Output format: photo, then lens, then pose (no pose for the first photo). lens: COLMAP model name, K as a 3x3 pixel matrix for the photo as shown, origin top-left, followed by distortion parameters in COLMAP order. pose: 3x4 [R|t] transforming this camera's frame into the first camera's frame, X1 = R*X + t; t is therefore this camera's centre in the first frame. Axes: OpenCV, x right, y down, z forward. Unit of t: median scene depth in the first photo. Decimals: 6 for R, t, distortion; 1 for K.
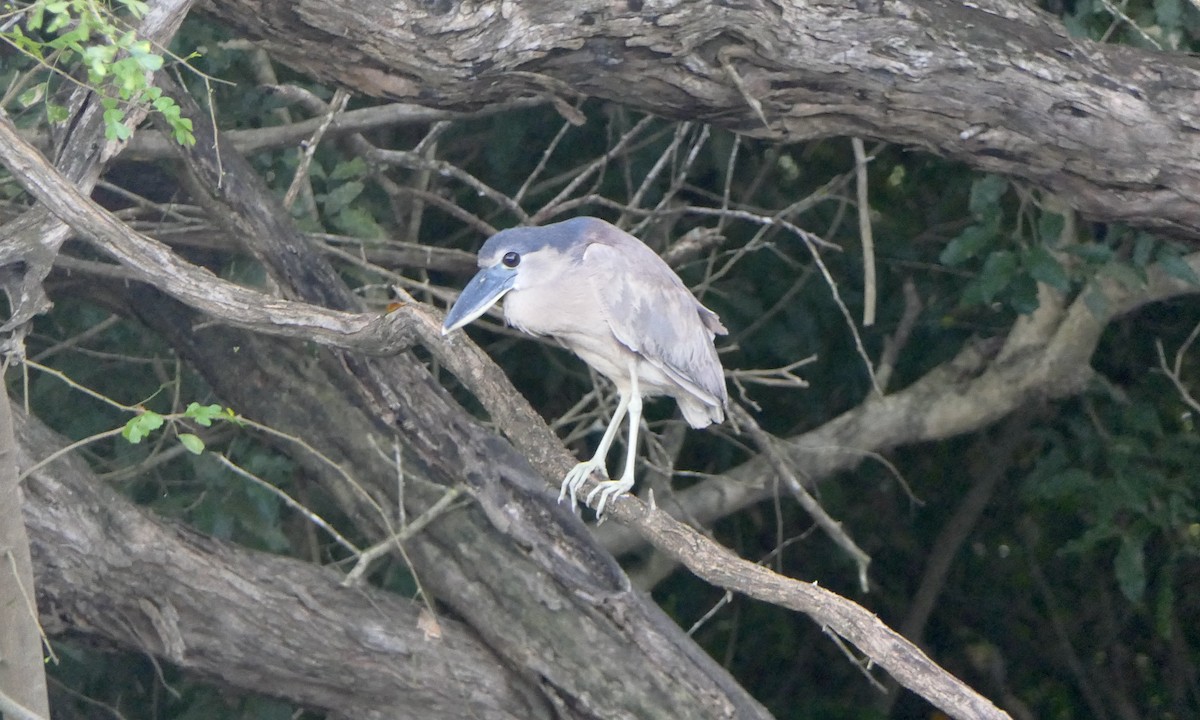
lens RADIAL K [[482.3, 0, 600.0], [0, 482.3, 360.0], [0, 0, 1]] dist [-0.000470, 0.000034]
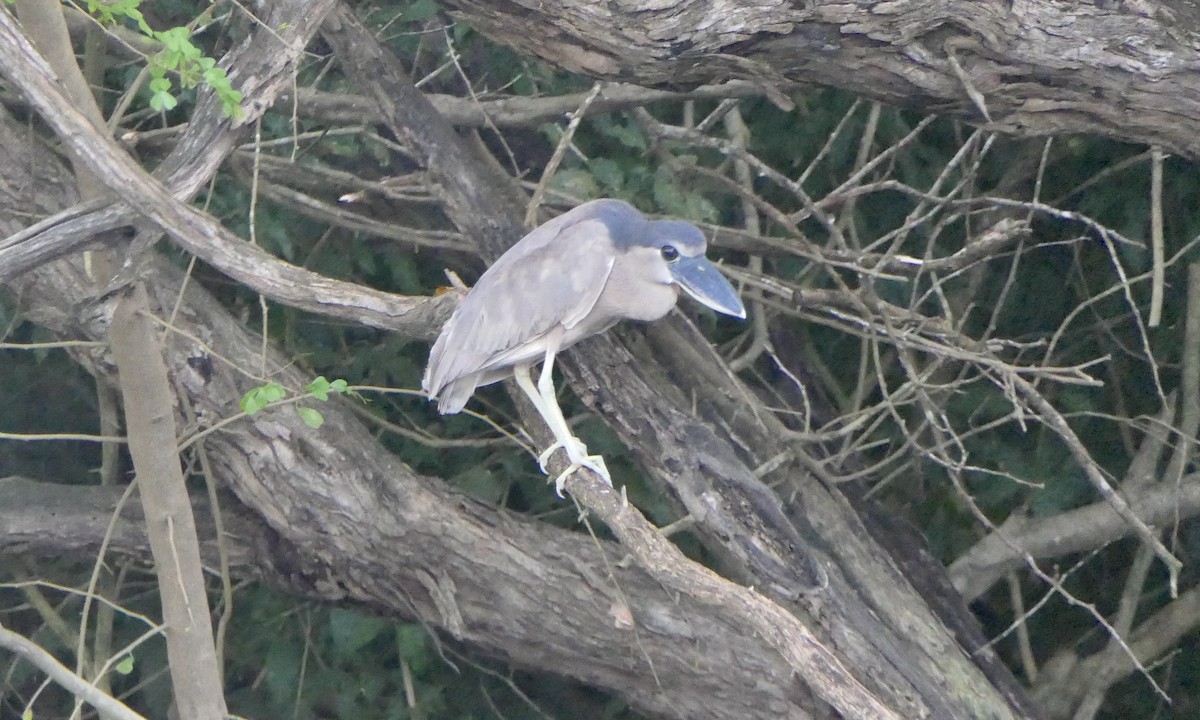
lens RADIAL K [[486.4, 0, 598.7], [0, 486.4, 356.3], [0, 0, 1]] dist [0.002706, -0.001434]
pose [[0.998880, 0.047194, -0.003333, -0.422294], [-0.047189, 0.998884, 0.001792, 0.029635], [0.003414, -0.001633, 0.999993, 0.006474]]
